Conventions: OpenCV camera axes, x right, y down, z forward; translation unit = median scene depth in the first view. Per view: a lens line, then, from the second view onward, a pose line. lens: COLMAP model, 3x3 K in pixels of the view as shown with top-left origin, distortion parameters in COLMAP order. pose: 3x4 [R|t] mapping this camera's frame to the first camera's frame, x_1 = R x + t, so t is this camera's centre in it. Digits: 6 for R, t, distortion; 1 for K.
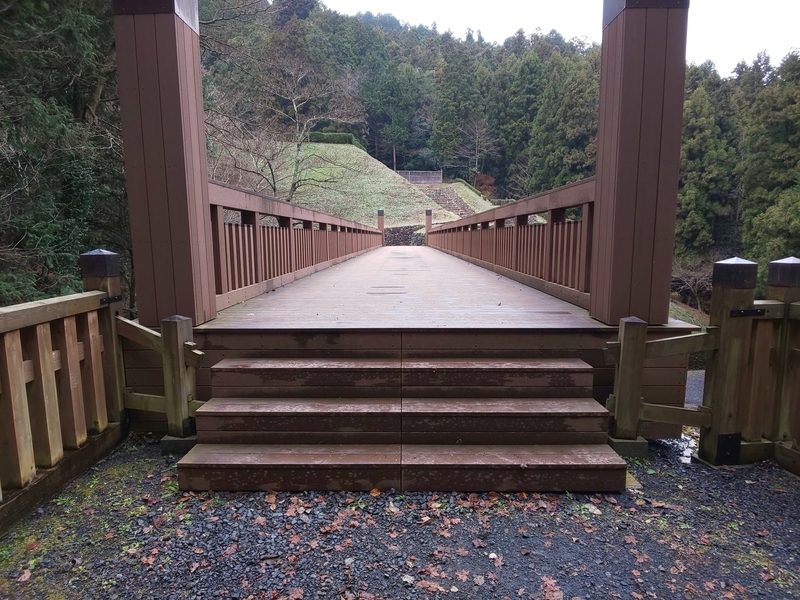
lens RADIAL K [[523.7, 0, 400.0], [0, 523.7, 300.0], [0, 0, 1]] dist [0.027775, -0.003449]
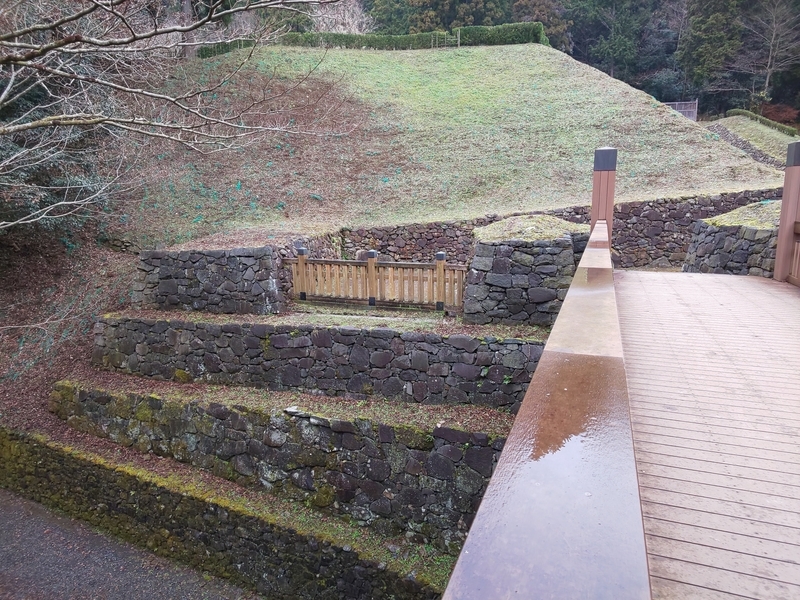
lens RADIAL K [[523.7, 0, 400.0], [0, 523.7, 300.0], [0, 0, 1]] dist [0.027775, -0.003449]
pose [[0.938172, 0.062083, -0.340558, -0.025224], [-0.041754, 0.996899, 0.066707, -0.066612], [0.343643, -0.048363, 0.937854, 0.439654]]
